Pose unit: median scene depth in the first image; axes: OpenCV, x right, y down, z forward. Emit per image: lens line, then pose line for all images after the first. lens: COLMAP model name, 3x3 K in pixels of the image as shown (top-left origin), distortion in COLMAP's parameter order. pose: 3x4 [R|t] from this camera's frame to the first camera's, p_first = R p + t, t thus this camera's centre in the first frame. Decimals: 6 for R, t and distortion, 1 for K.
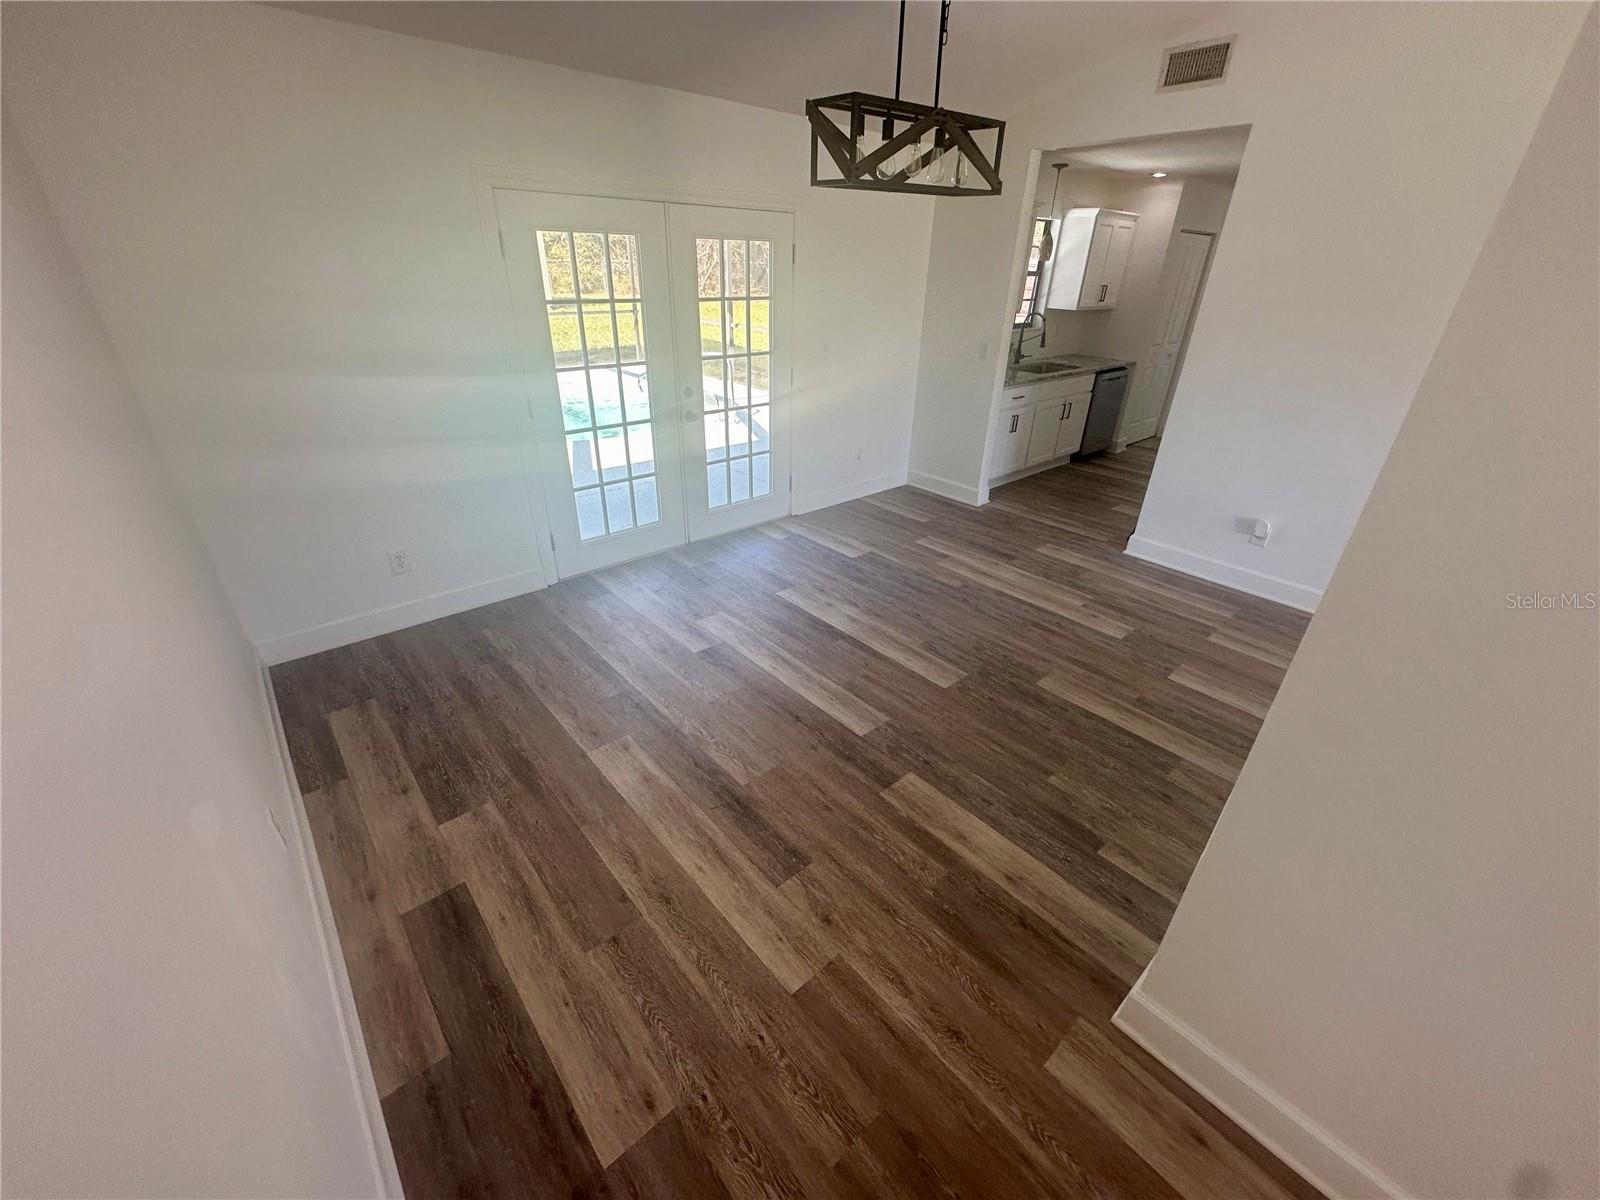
lens RADIAL K [[638.0, 0, 801.4], [0, 638.0, 599.3], [0, 0, 1]] dist [-0.003439, 0.000180]
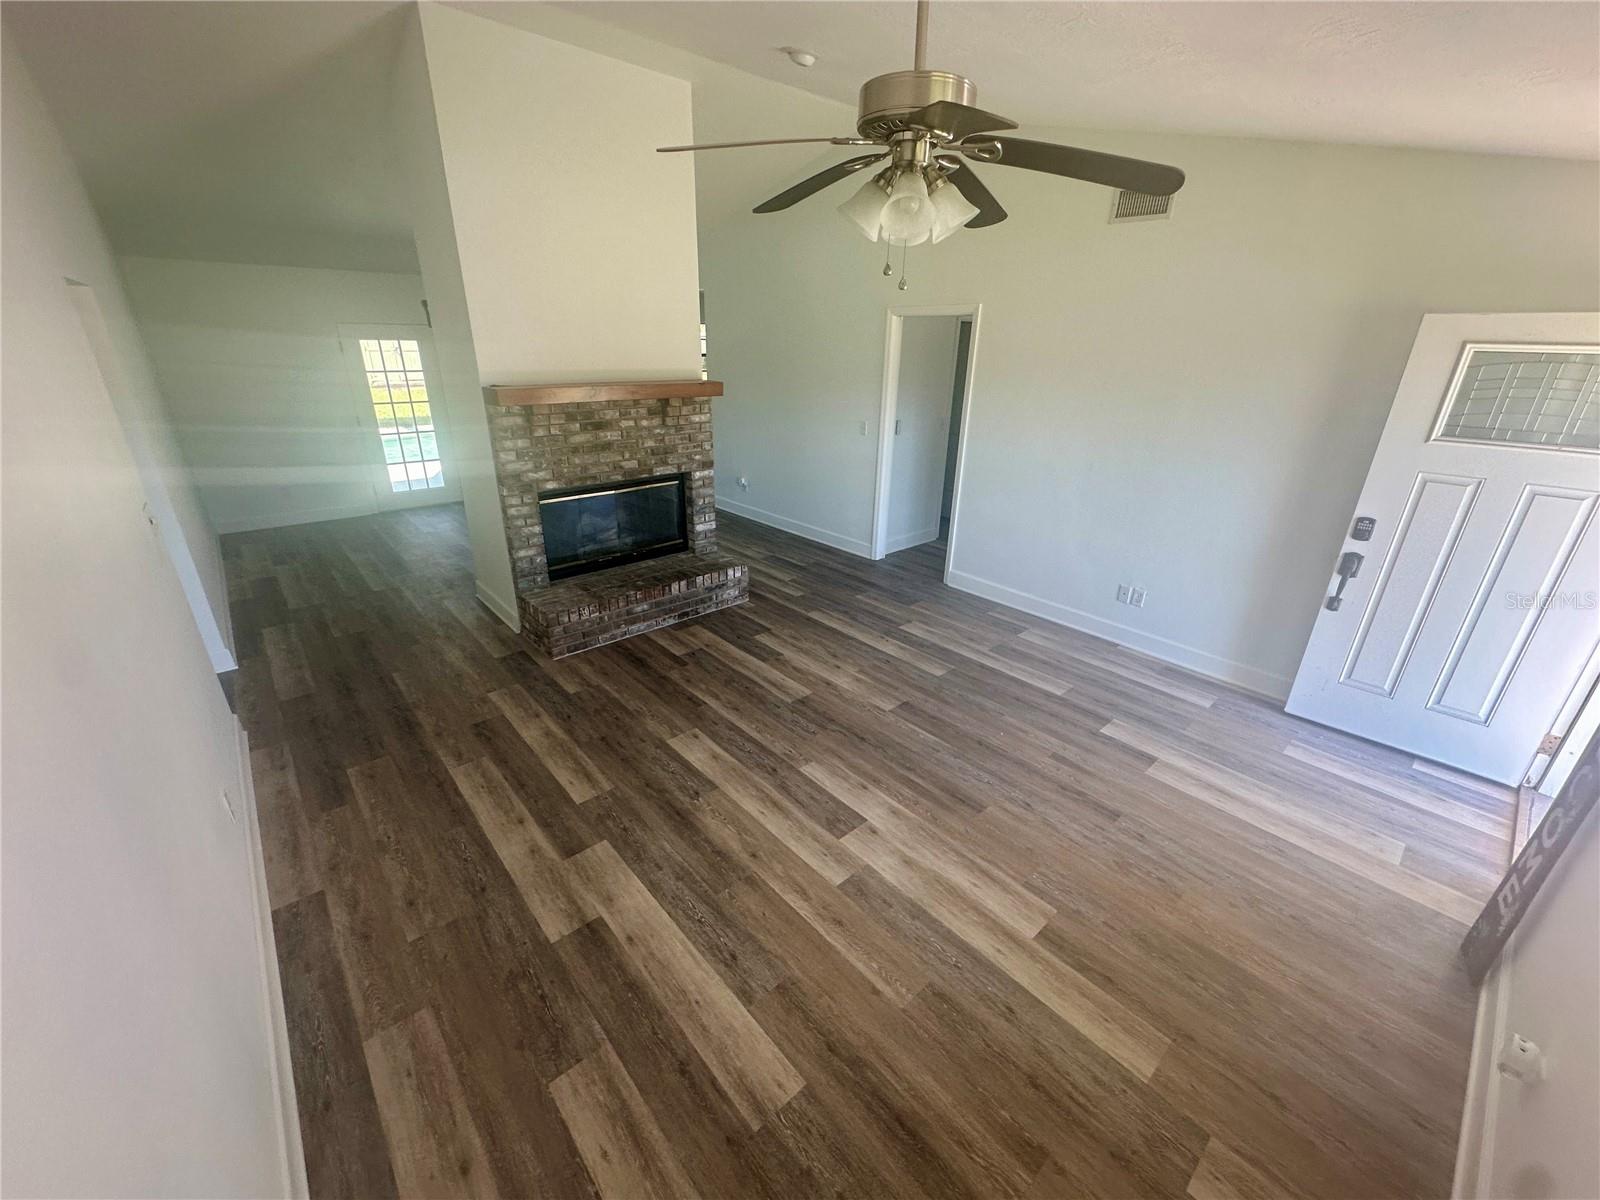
lens RADIAL K [[638.0, 0, 801.4], [0, 638.0, 599.3], [0, 0, 1]] dist [-0.003439, 0.000180]
pose [[0.999981, -0.005165, -0.003239, 1.098272], [0.004814, 0.994946, -0.100294, 0.530687], [0.003740, 0.100277, 0.994953, -1.075048]]
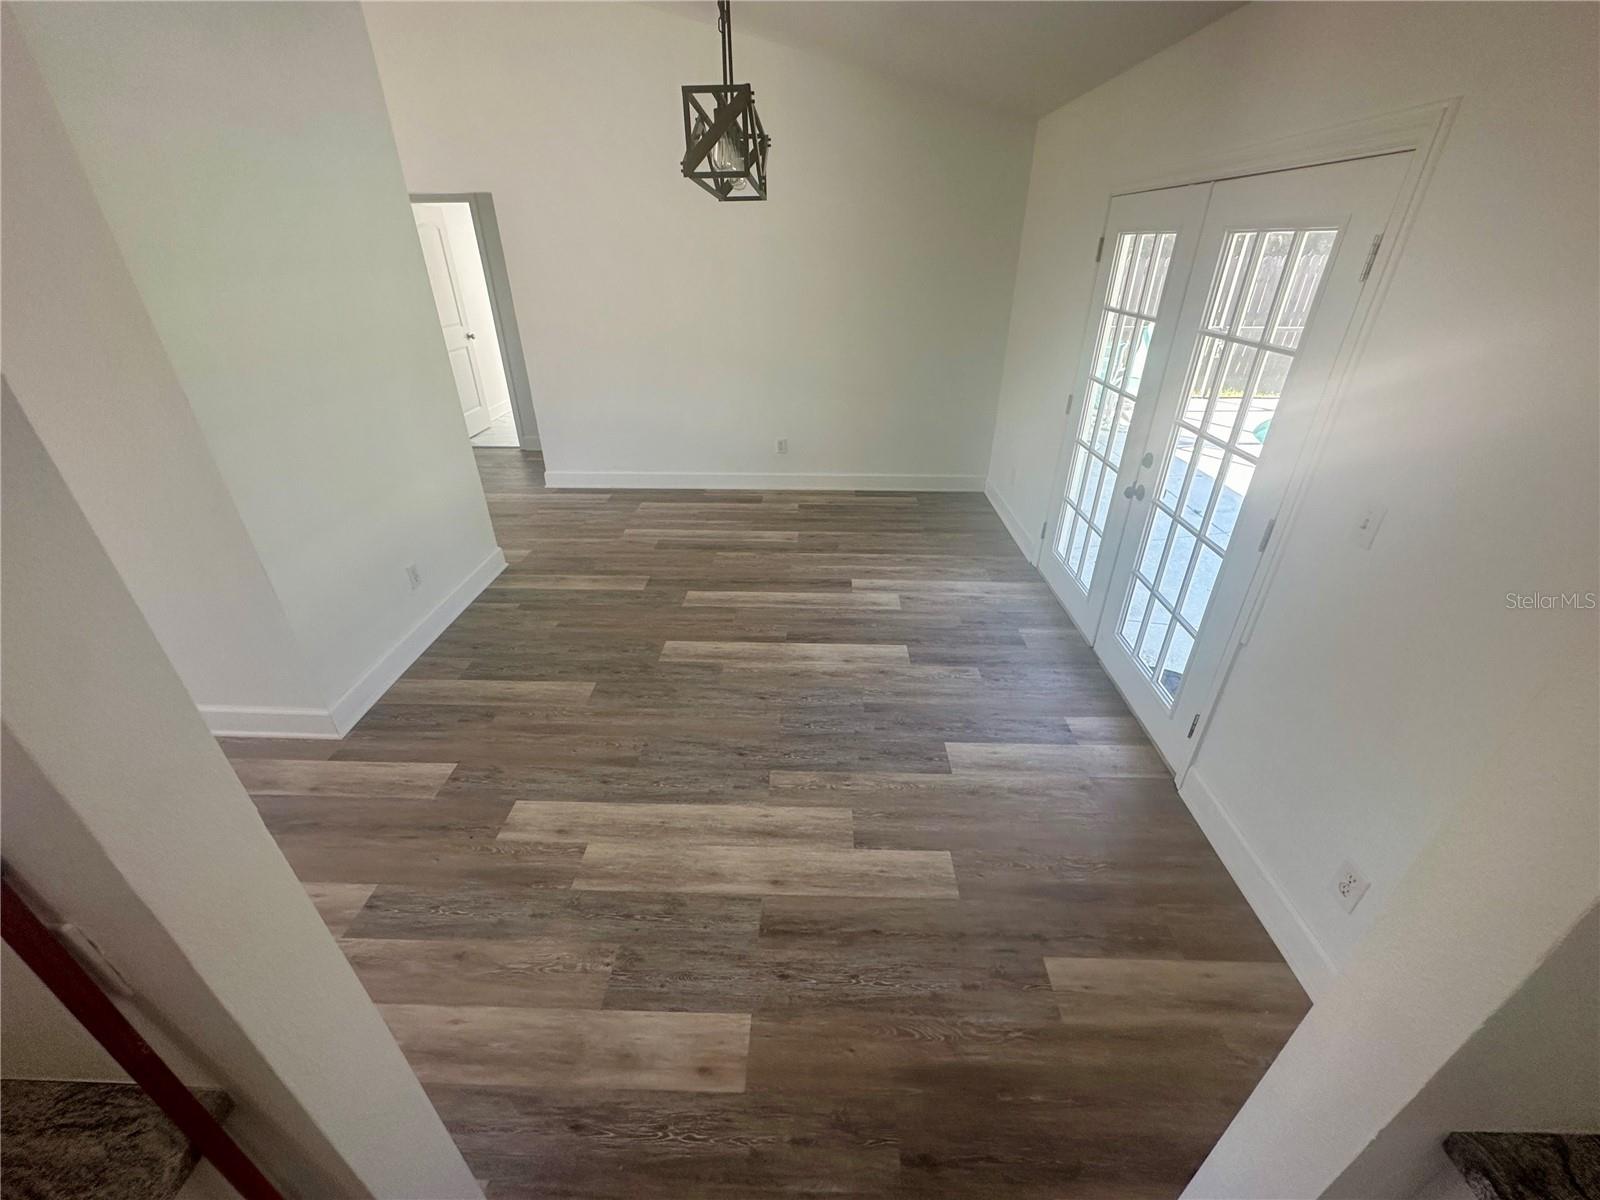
lens RADIAL K [[643.1, 0, 803.6], [0, 643.1, 595.1], [0, 0, 1]] dist [-0.001863, 0.000001]
pose [[-0.678339, 0.332804, -0.655056, 0.736338], [-0.360437, 0.626168, 0.691375, -0.738202], [0.640267, 0.705093, -0.304799, 1.372823]]
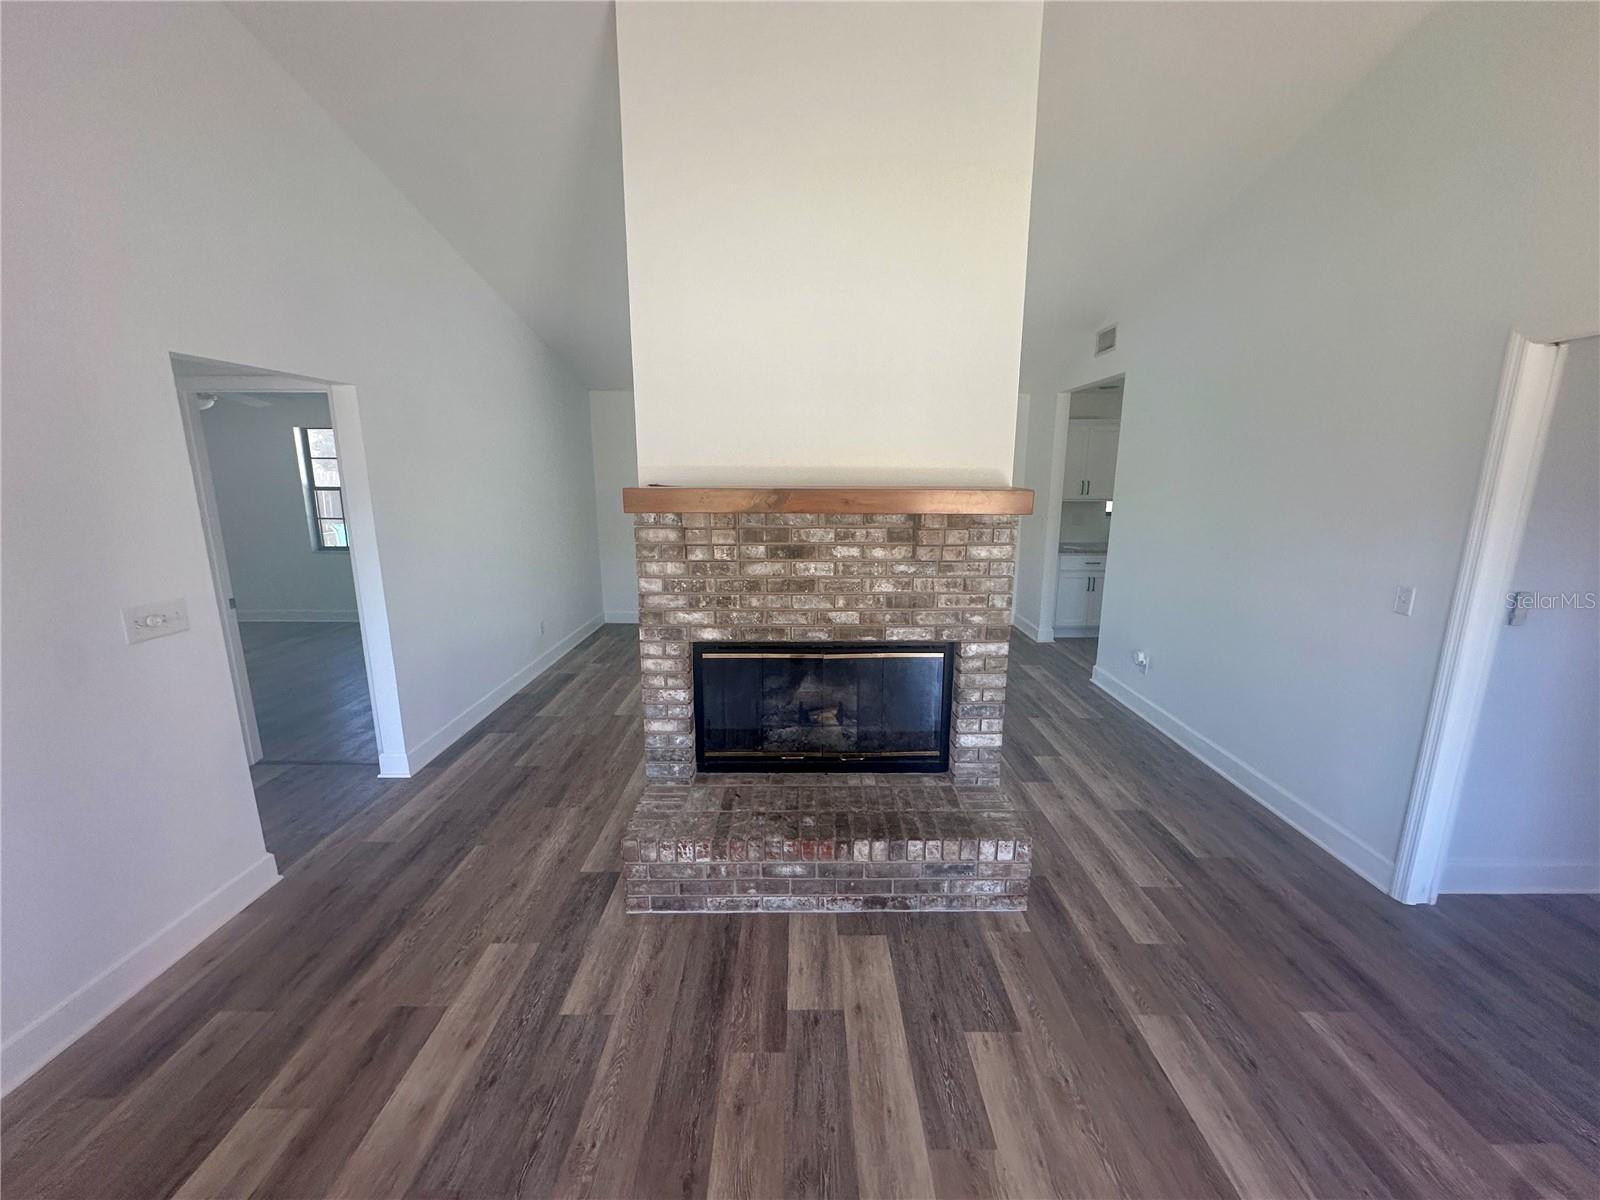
lens RADIAL K [[638.0, 0, 801.4], [0, 638.0, 599.3], [0, 0, 1]] dist [-0.003439, 0.000180]
pose [[0.749830, 0.111897, -0.652100, 1.227034], [-0.297284, 0.937482, -0.180970, 0.230349], [0.591082, 0.329555, 0.736217, -0.349762]]
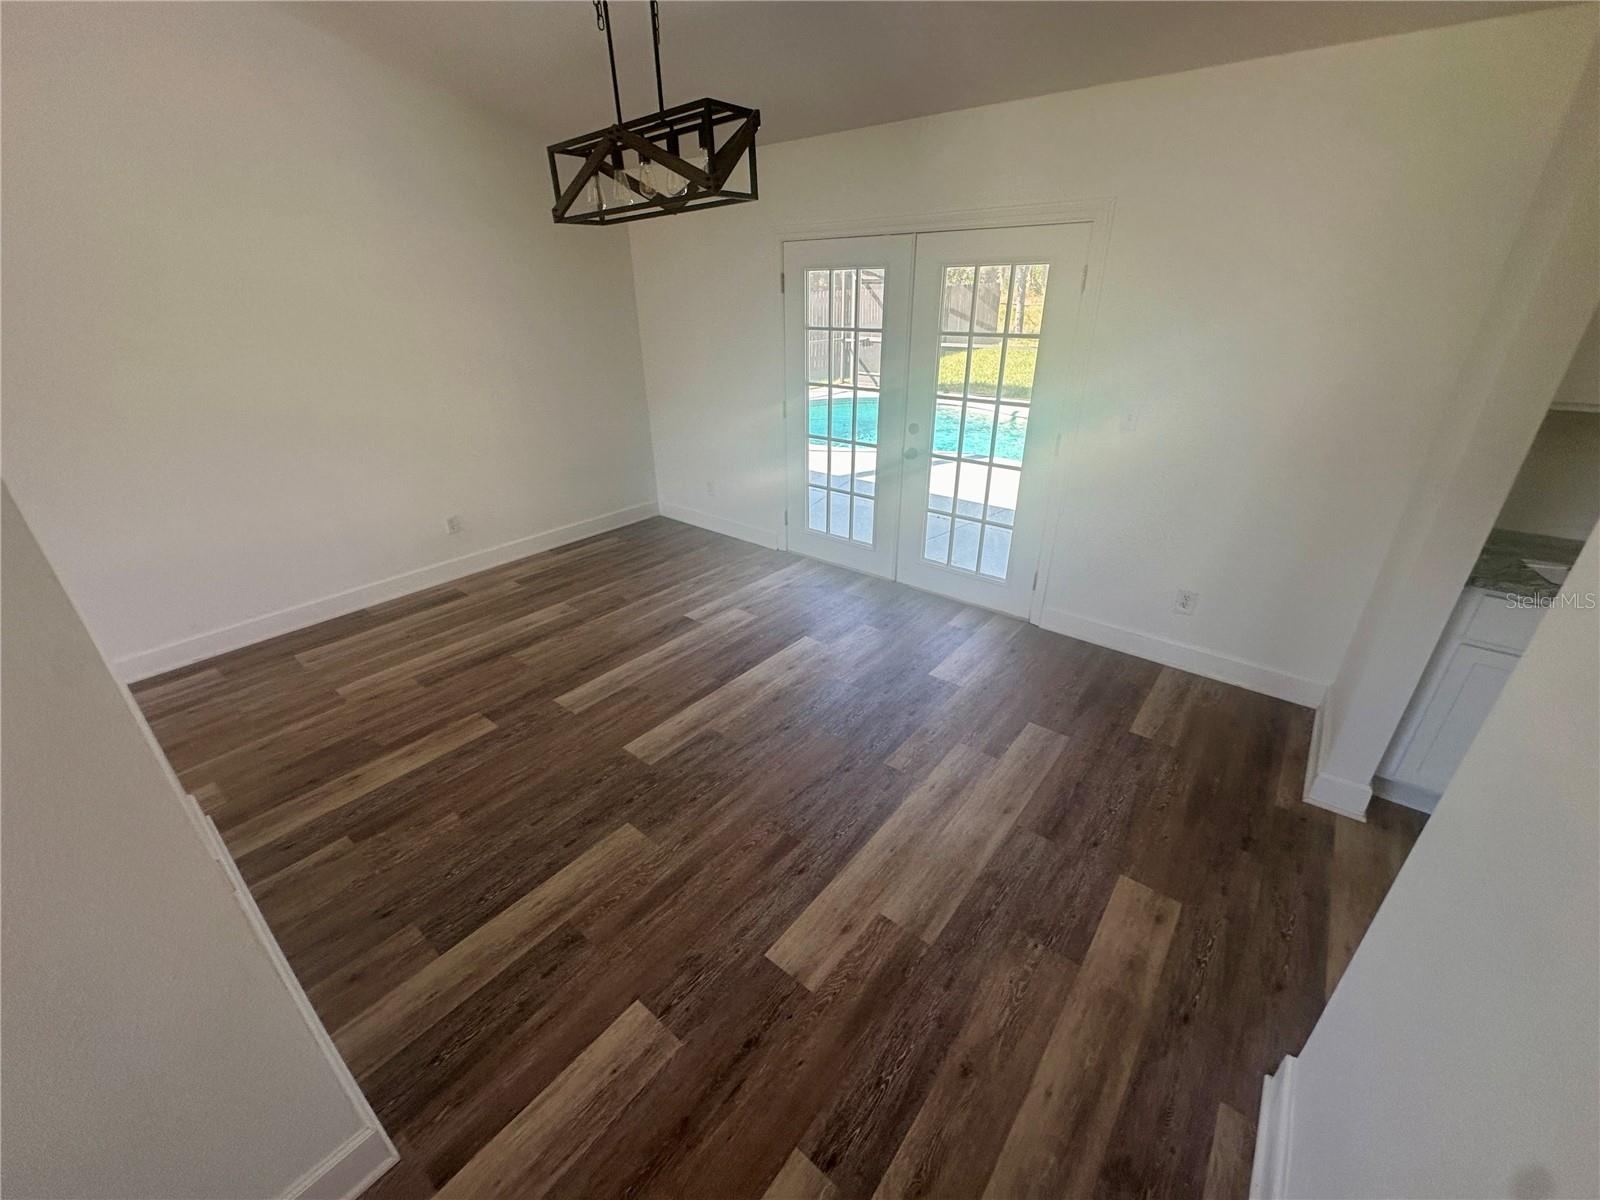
lens RADIAL K [[638.0, 0, 801.4], [0, 638.0, 599.3], [0, 0, 1]] dist [-0.003439, 0.000180]
pose [[0.172470, 0.404468, -0.898142, 0.952604], [-0.454141, 0.841765, 0.291870, -0.398769], [0.874077, 0.357544, 0.328865, 0.809661]]
